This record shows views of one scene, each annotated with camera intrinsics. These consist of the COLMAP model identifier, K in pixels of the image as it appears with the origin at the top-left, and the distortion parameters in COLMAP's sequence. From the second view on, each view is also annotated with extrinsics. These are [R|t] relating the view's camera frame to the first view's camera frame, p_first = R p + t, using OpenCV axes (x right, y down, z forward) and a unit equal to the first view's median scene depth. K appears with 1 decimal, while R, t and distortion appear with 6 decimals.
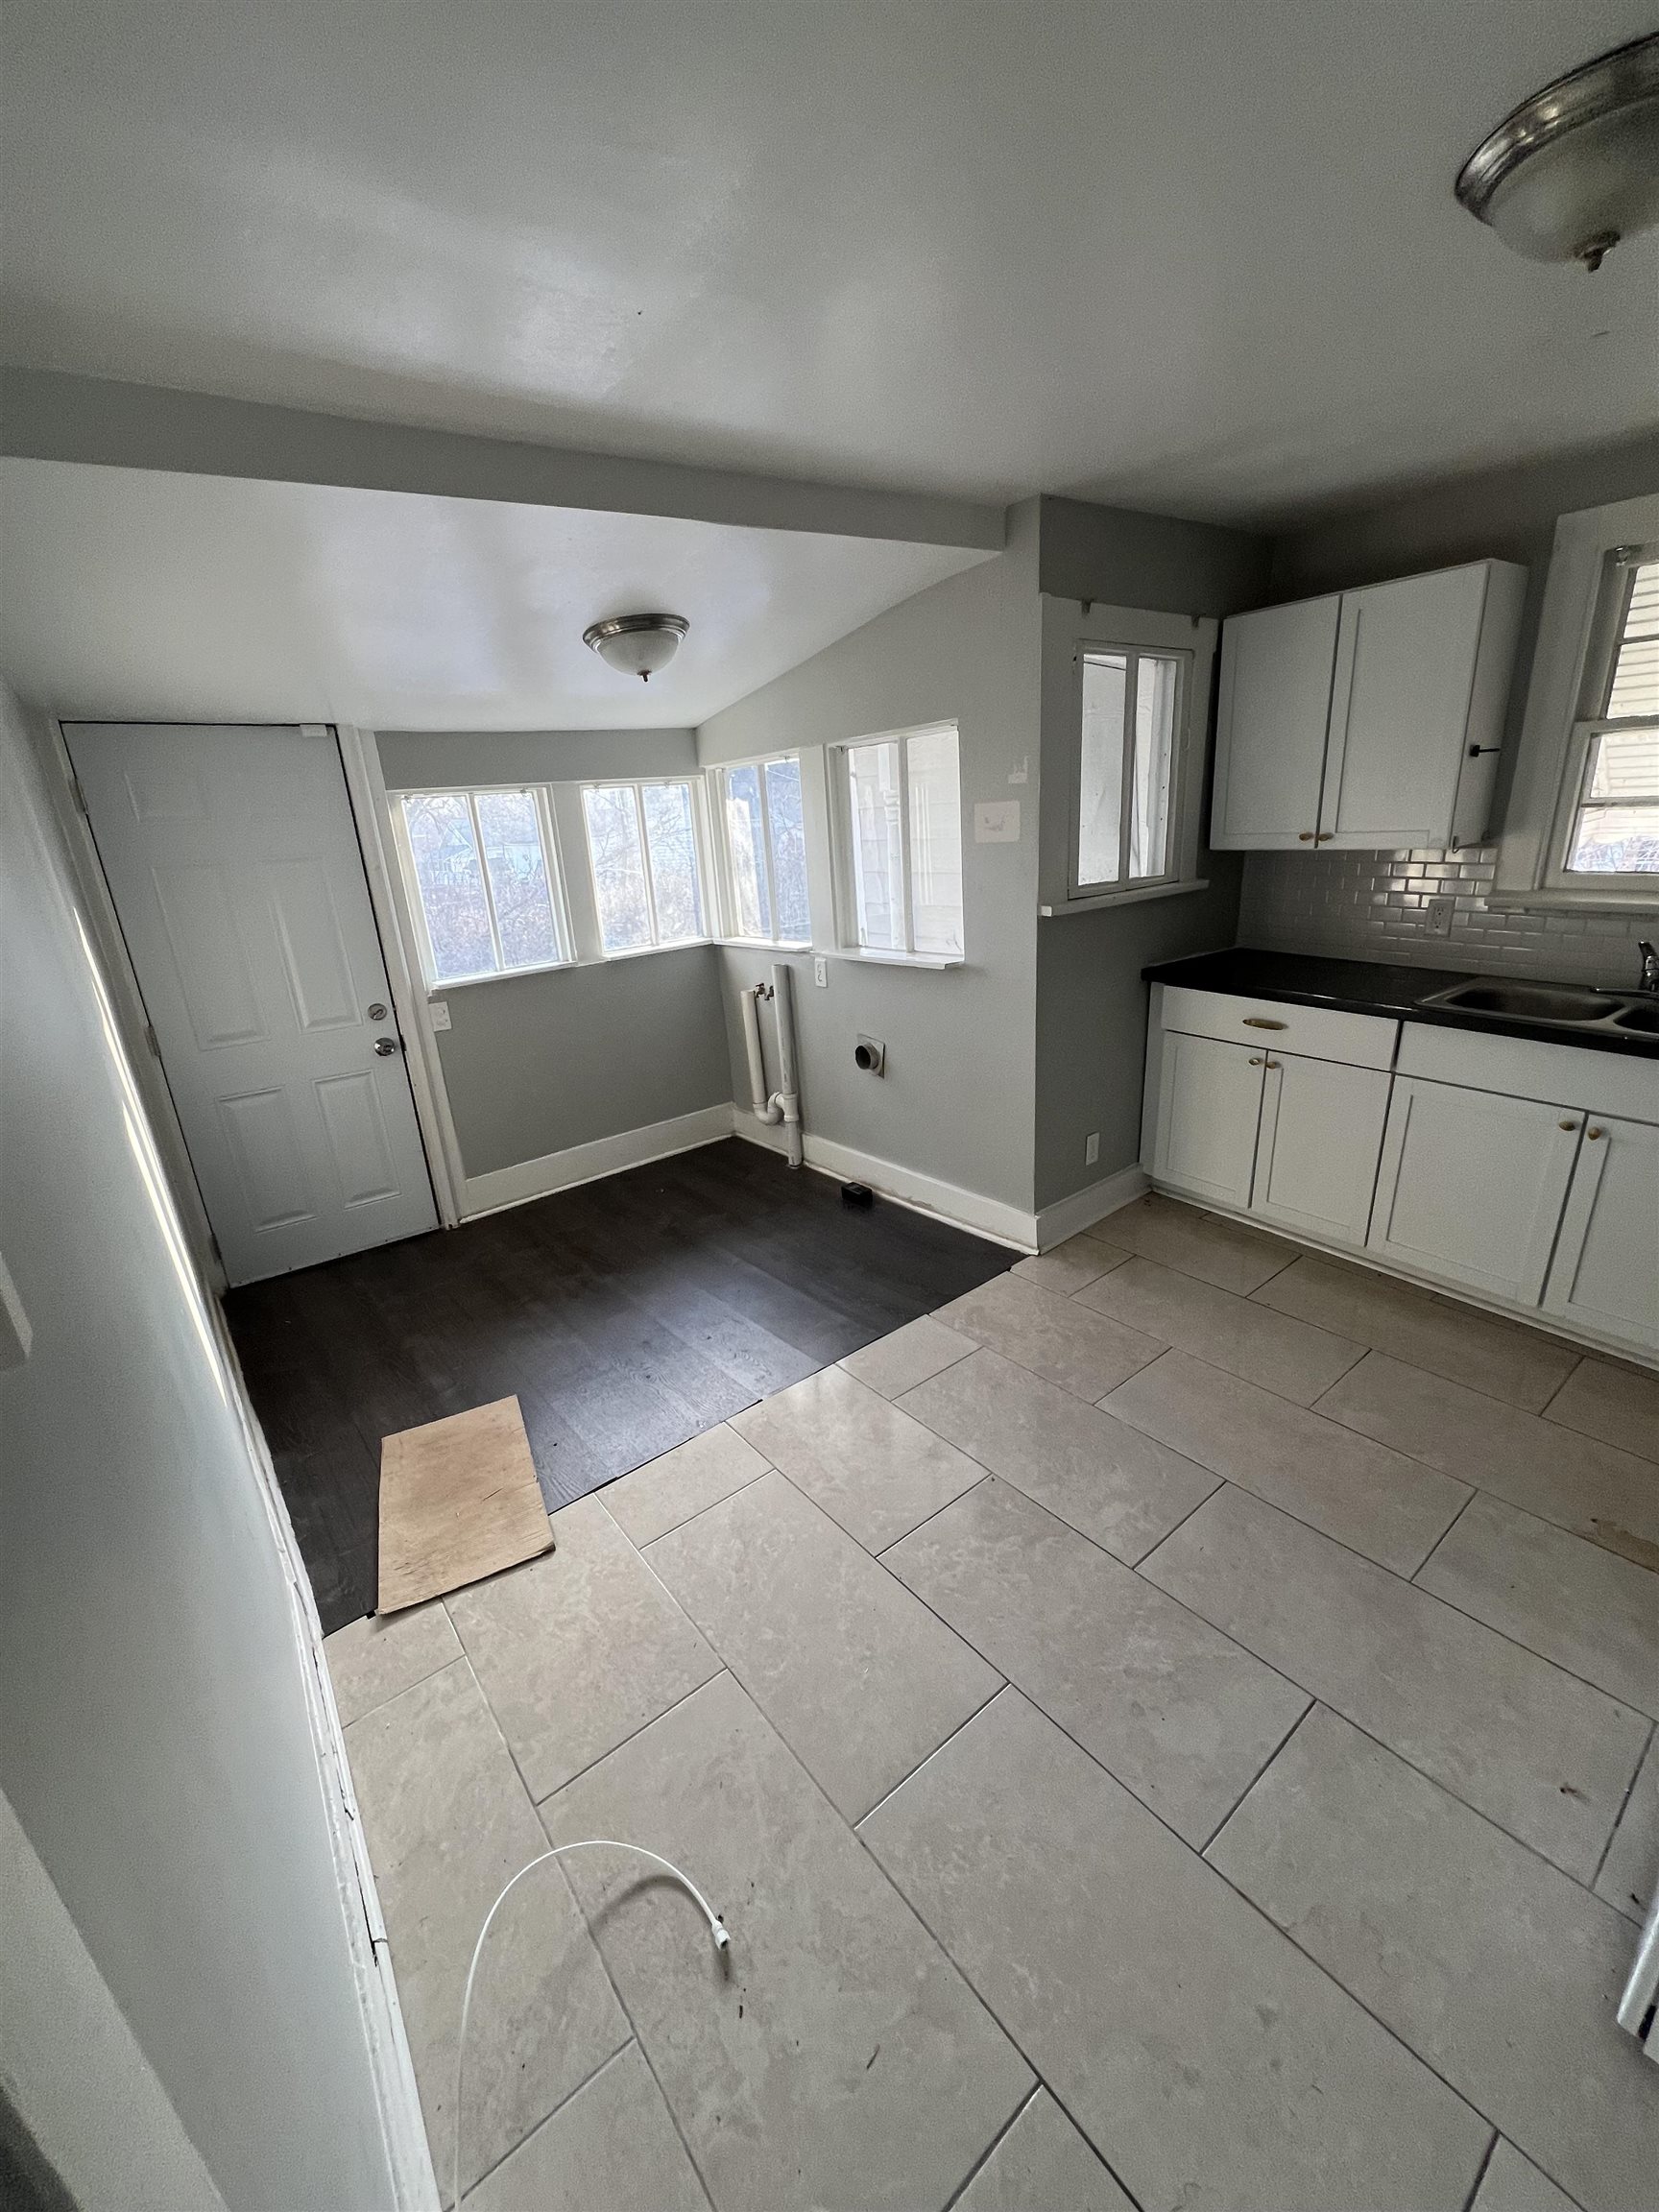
lens RADIAL K [[877.7, 0, 835.5], [0, 877.7, 1100.1], [0, 0, 1]] dist [-0.000785, 0.000182]
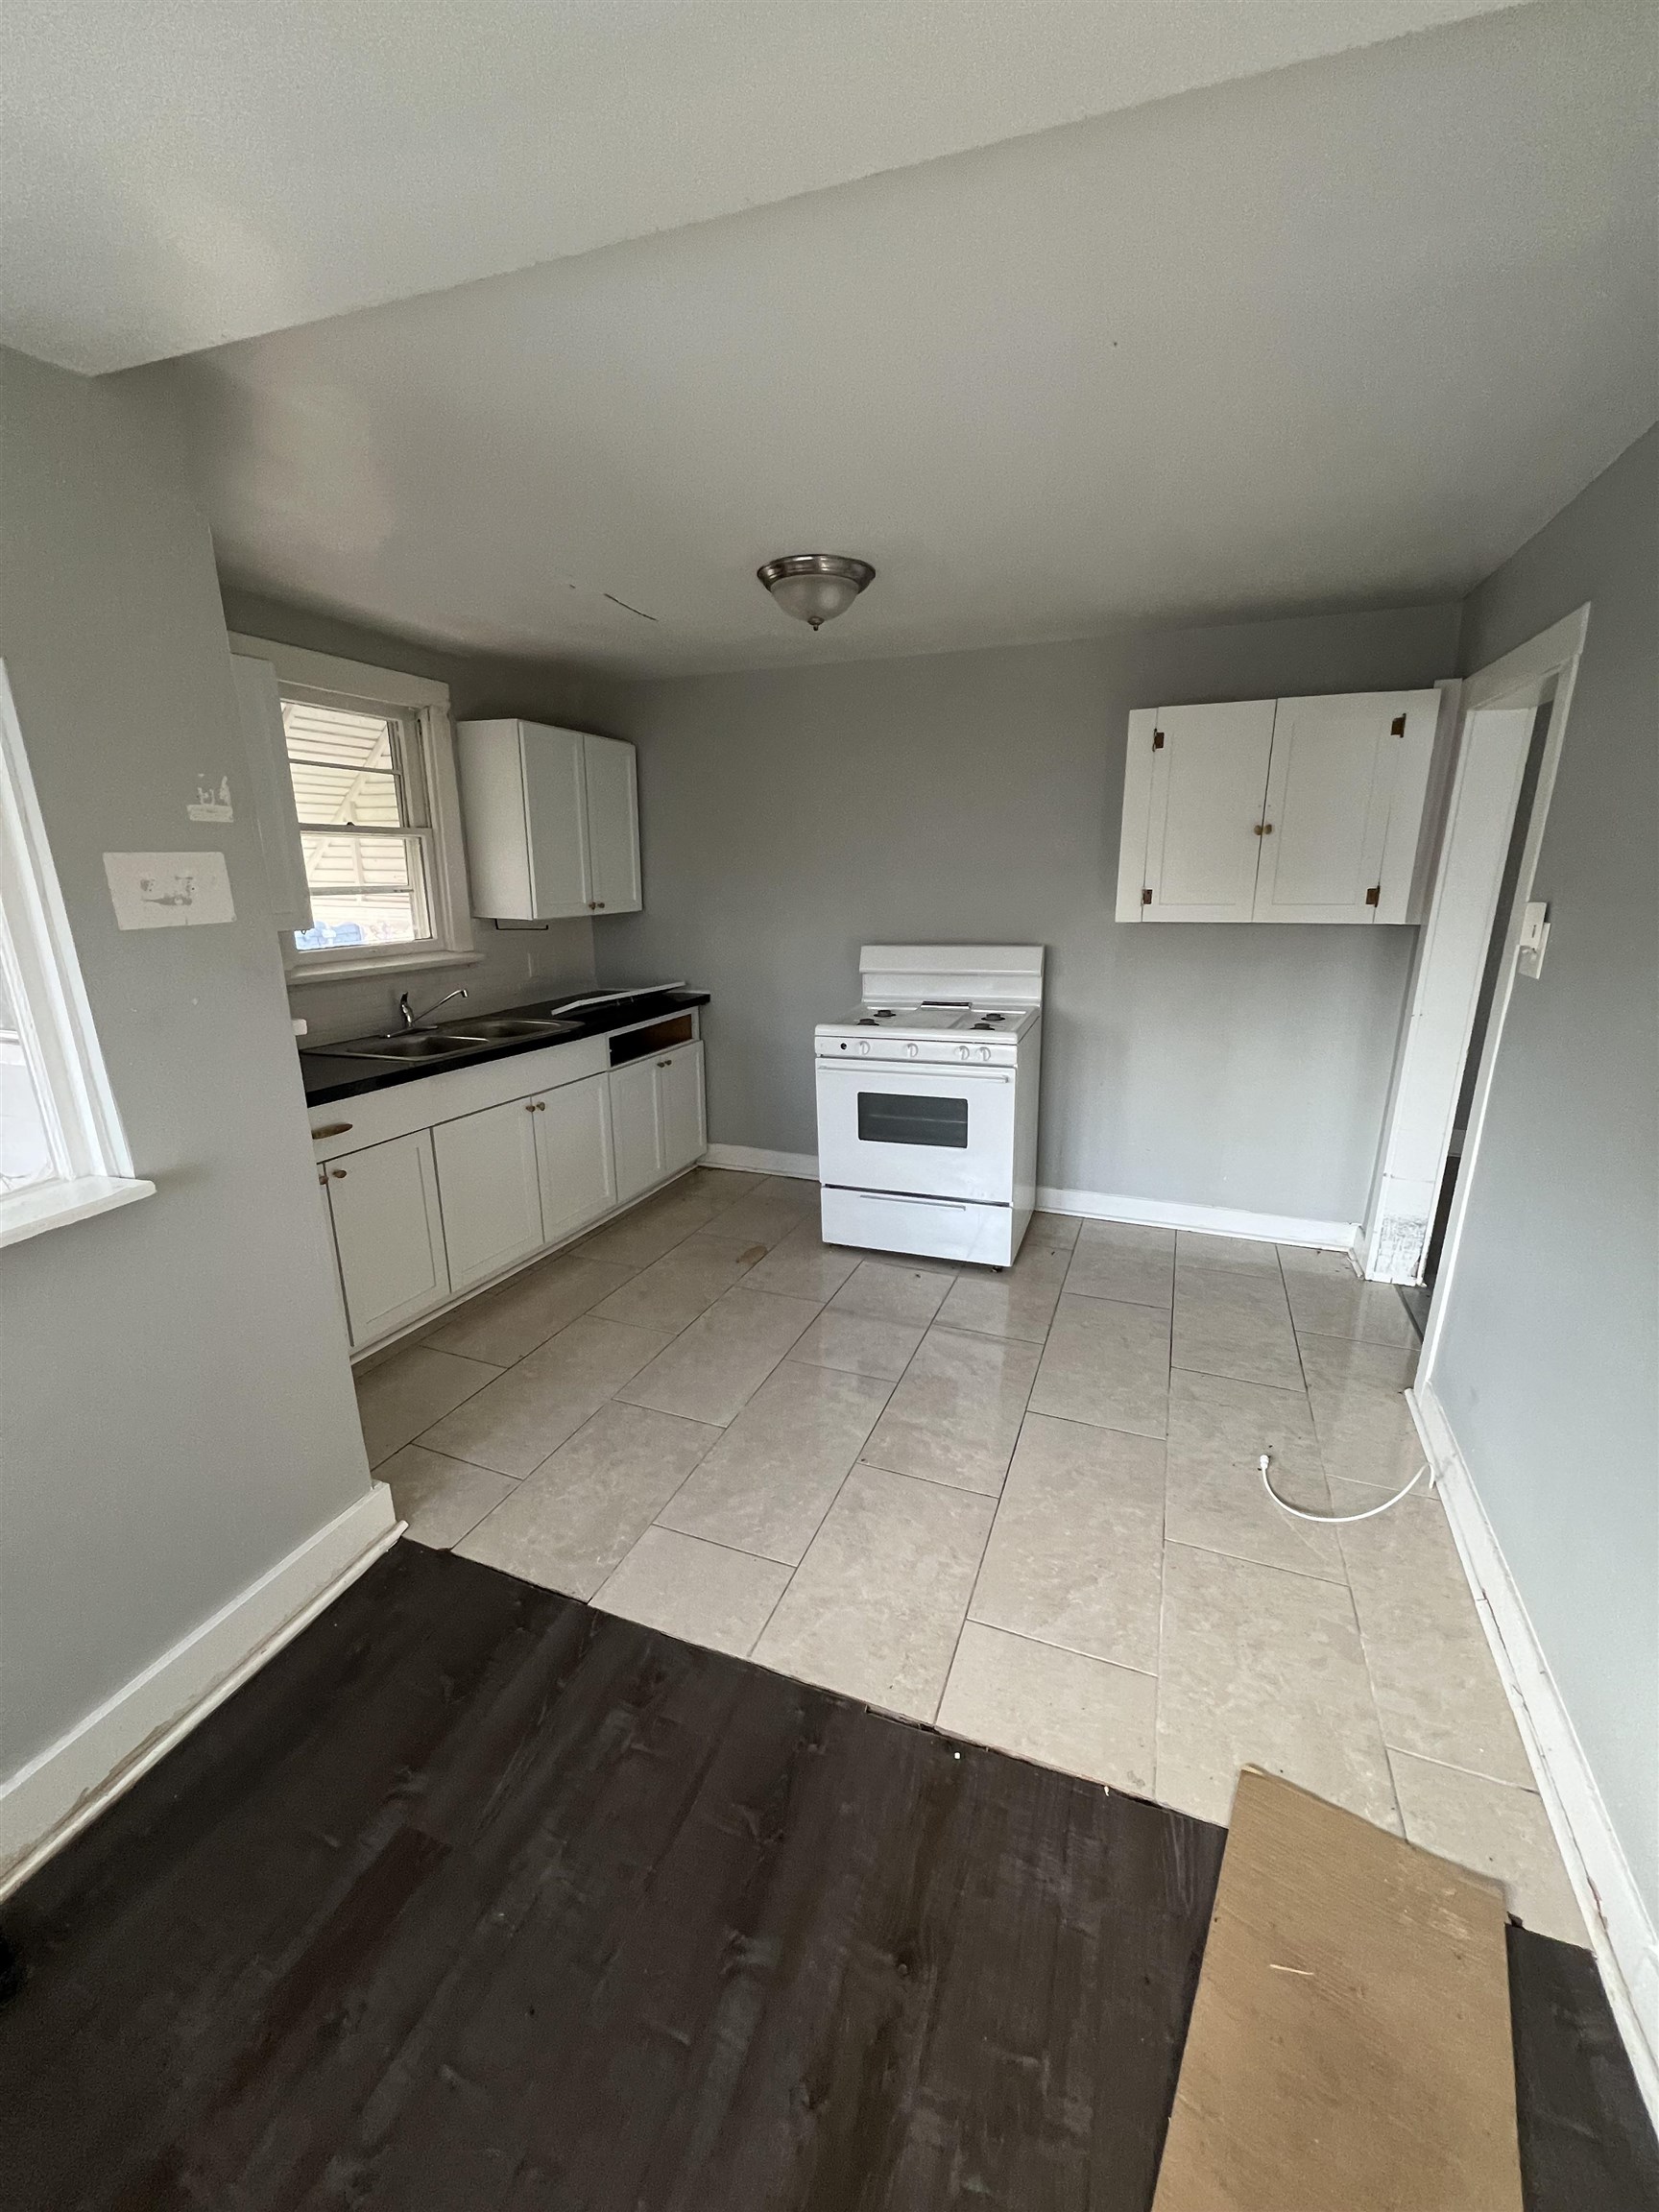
lens RADIAL K [[877.7, 0, 835.5], [0, 877.7, 1100.1], [0, 0, 1]] dist [-0.000785, 0.000182]
pose [[-0.502856, -0.162646, 0.848930, -0.690982], [0.305710, 0.885193, 0.350678, -0.376780], [-0.808503, 0.435867, -0.395402, 1.327274]]
